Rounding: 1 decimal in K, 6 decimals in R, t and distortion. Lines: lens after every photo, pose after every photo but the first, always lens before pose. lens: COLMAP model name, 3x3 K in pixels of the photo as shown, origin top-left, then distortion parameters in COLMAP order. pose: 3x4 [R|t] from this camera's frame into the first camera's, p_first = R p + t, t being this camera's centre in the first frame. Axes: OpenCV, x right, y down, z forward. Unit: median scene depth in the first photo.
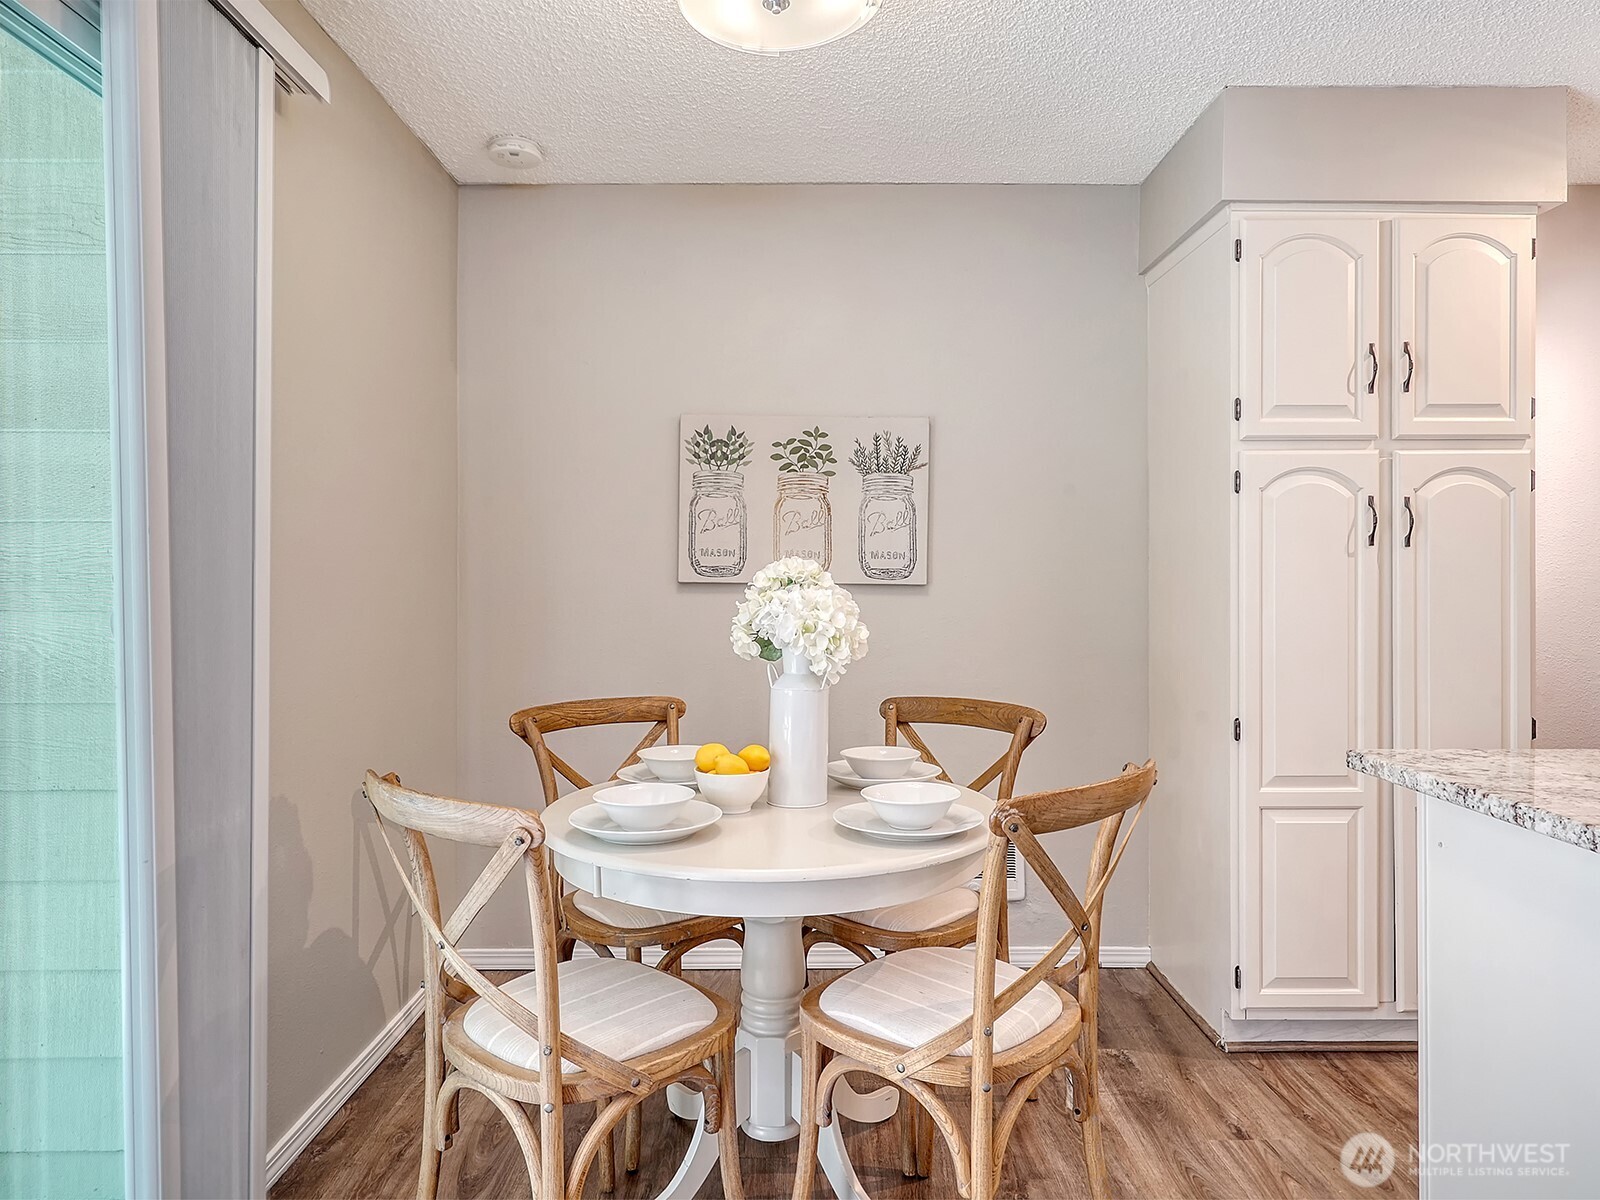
lens RADIAL K [[1043.7, 0, 814.4], [0, 1043.7, 577.5], [0, 0, 1]] dist [0.004335, 0.001292]
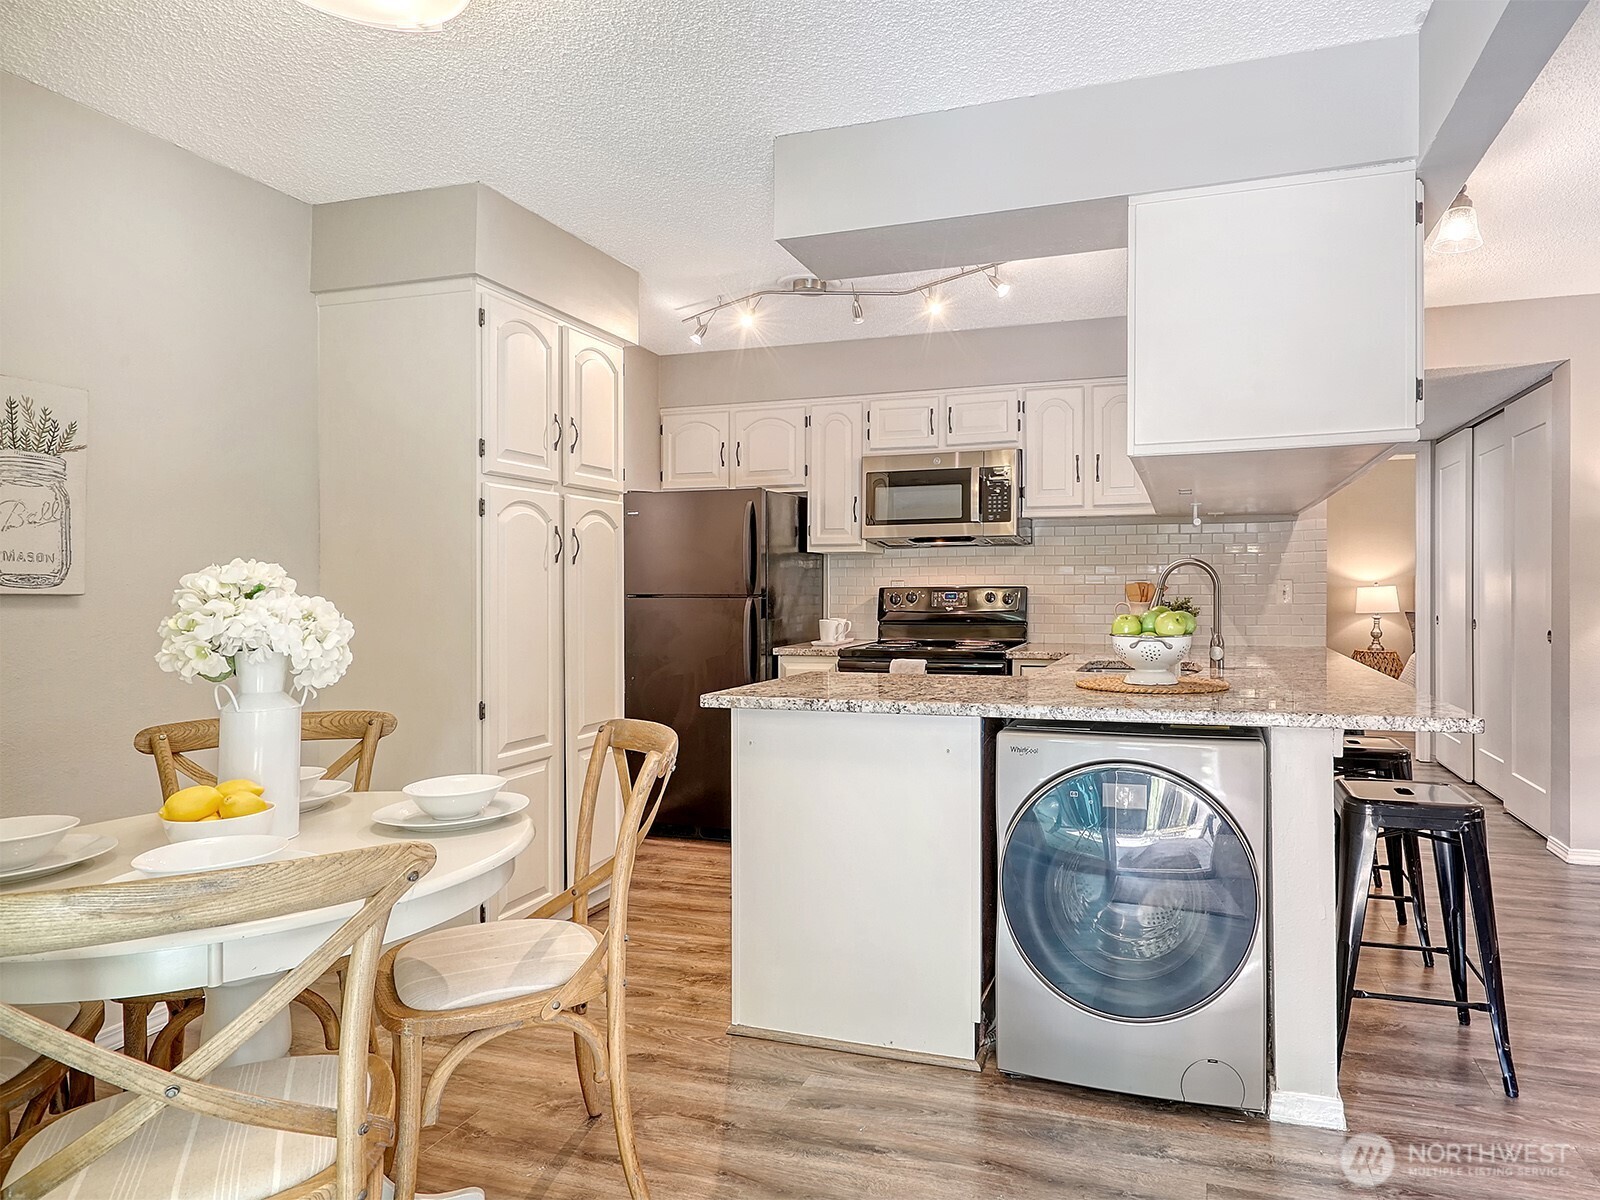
lens RADIAL K [[939.6, 0, 911.1], [0, 939.6, 595.0], [0, 0, 1]] dist [0.002093, 0.003052]
pose [[0.297627, -0.005573, 0.954666, -0.492640], [0.003021, 0.999983, 0.004896, 0.006865], [-0.954677, 0.001427, 0.297639, 0.195460]]
